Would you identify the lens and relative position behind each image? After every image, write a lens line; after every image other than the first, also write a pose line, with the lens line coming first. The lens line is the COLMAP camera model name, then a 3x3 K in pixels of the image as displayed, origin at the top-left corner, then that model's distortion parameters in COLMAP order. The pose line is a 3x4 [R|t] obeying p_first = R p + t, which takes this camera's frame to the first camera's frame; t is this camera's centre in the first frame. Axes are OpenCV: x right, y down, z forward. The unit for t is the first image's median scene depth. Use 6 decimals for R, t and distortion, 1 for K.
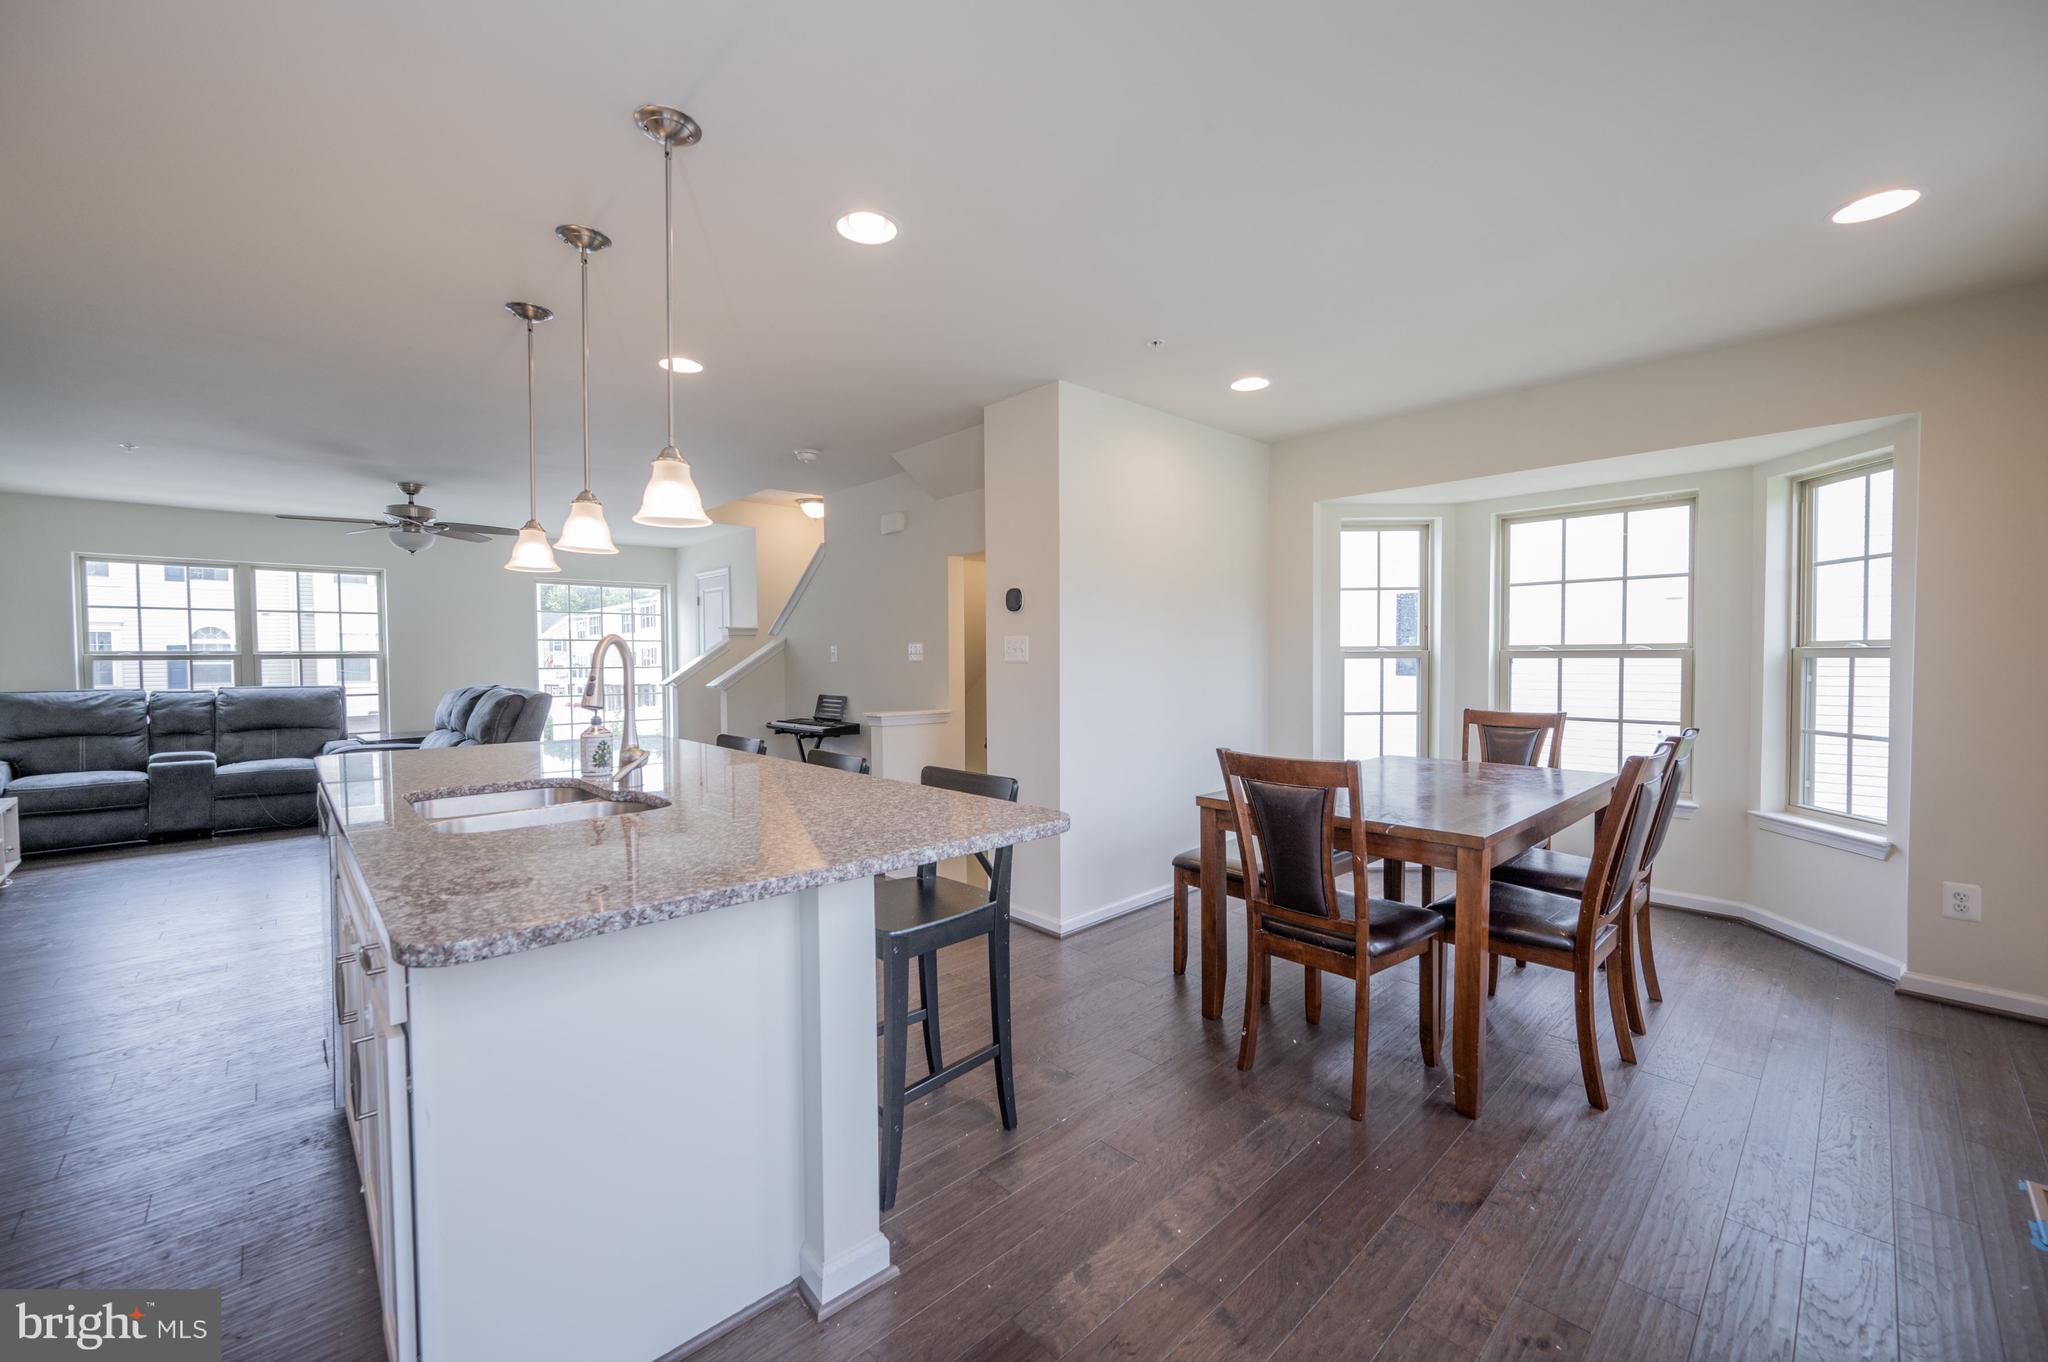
lens RADIAL K [[806.9, 0, 1029.4], [0, 806.9, 679.0], [0, 0, 1]] dist [-0.000543, 0.000028]
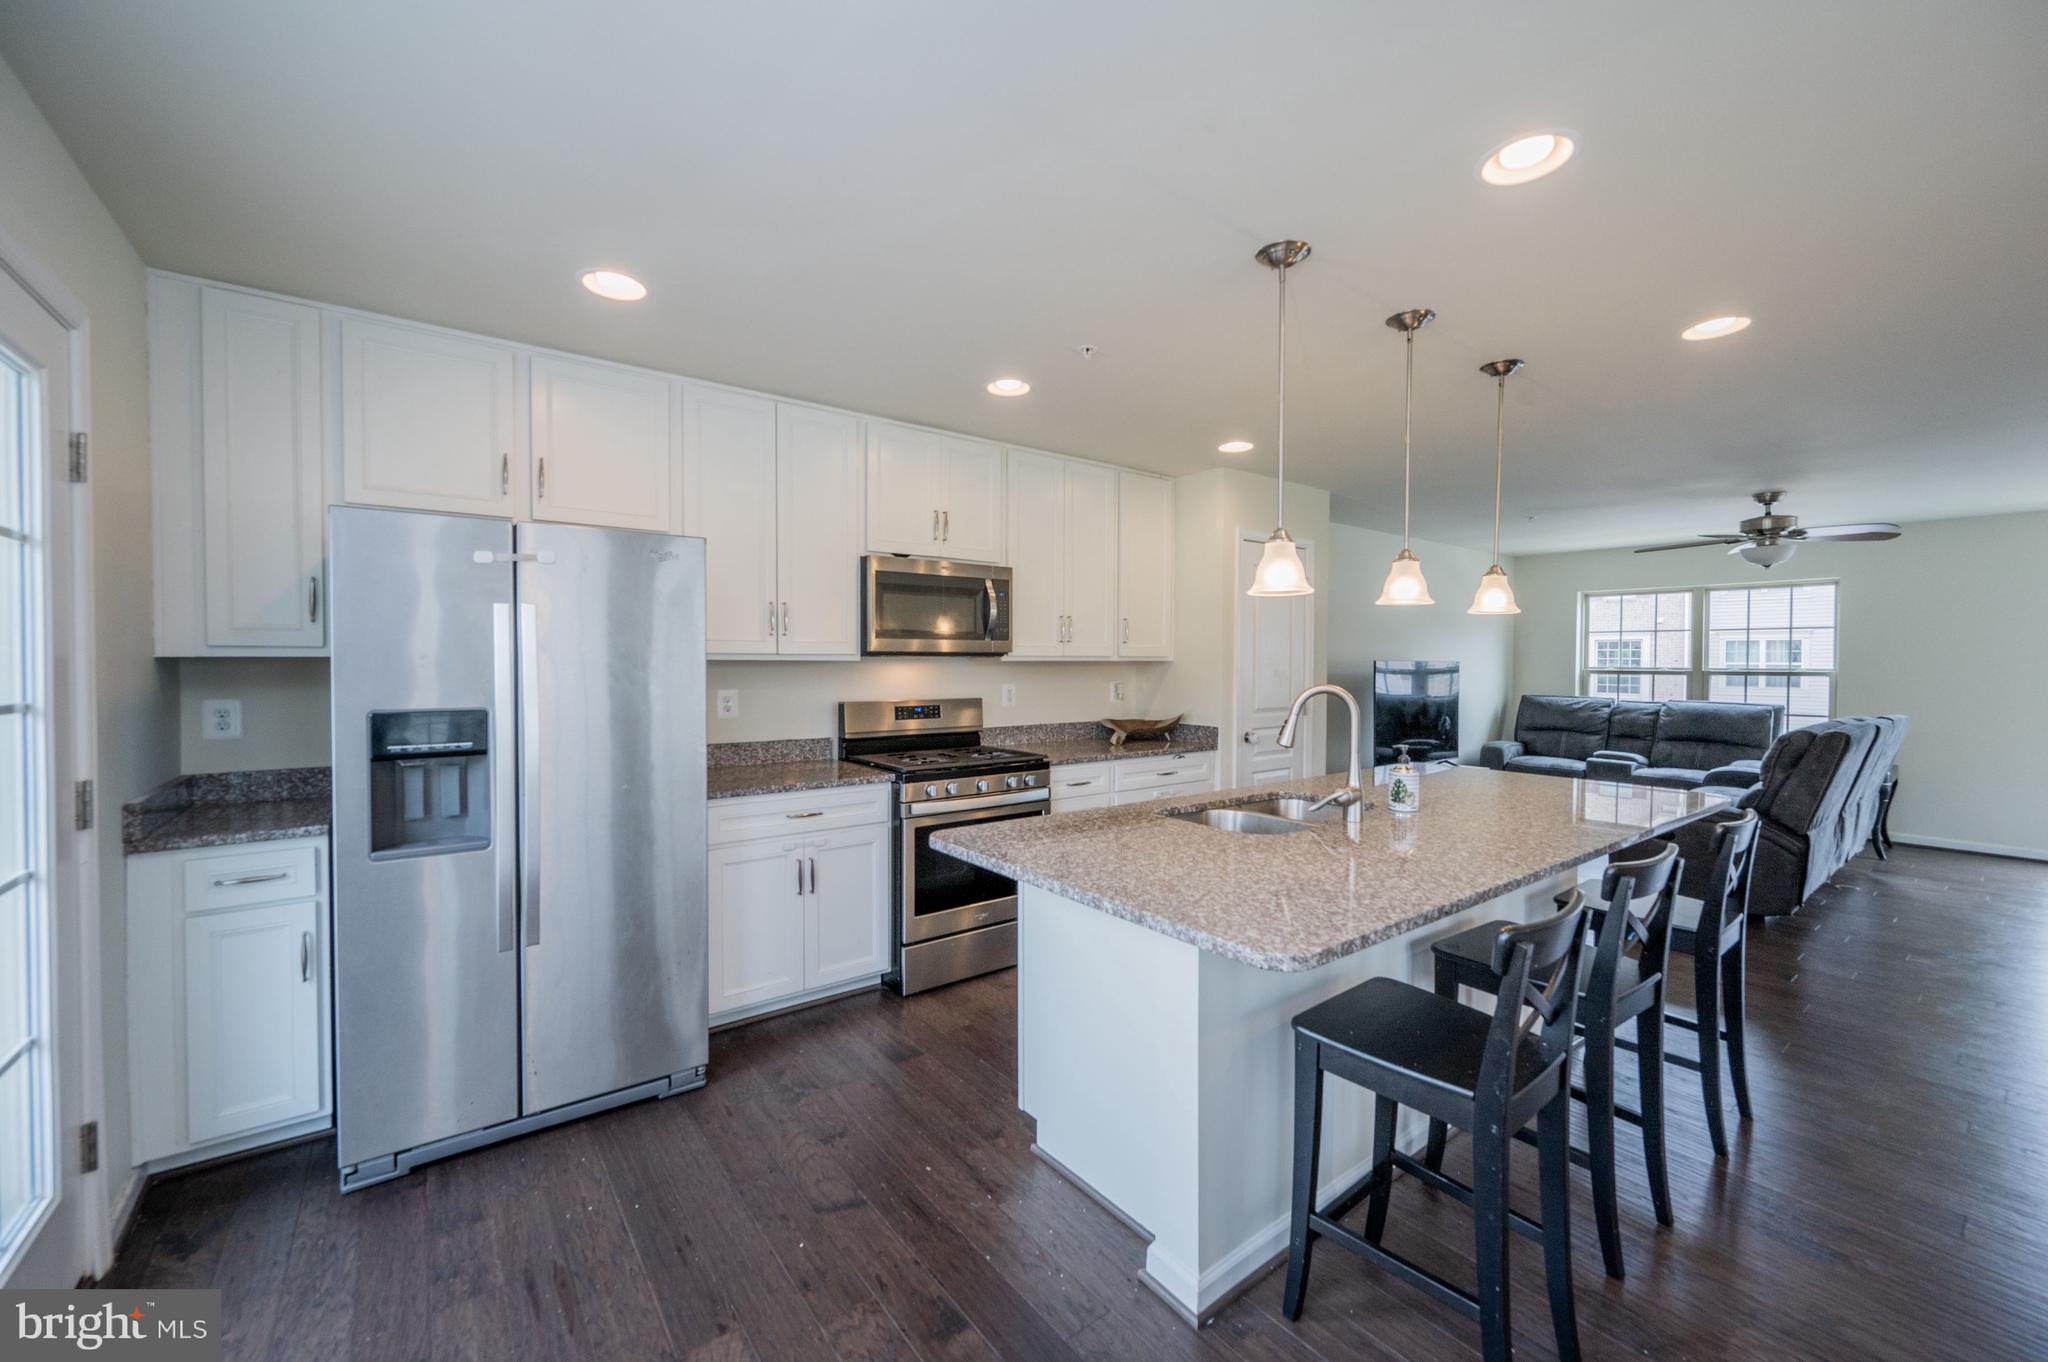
lens RADIAL K [[806.9, 0, 1018.9], [0, 806.9, 672.6], [0, 0, 1]] dist [-0.000543, 0.000028]
pose [[-0.110534, 0.022420, -0.993619, 0.375041], [-0.031190, 0.999175, 0.026015, -0.049053], [0.993383, 0.033866, -0.109744, 0.373893]]
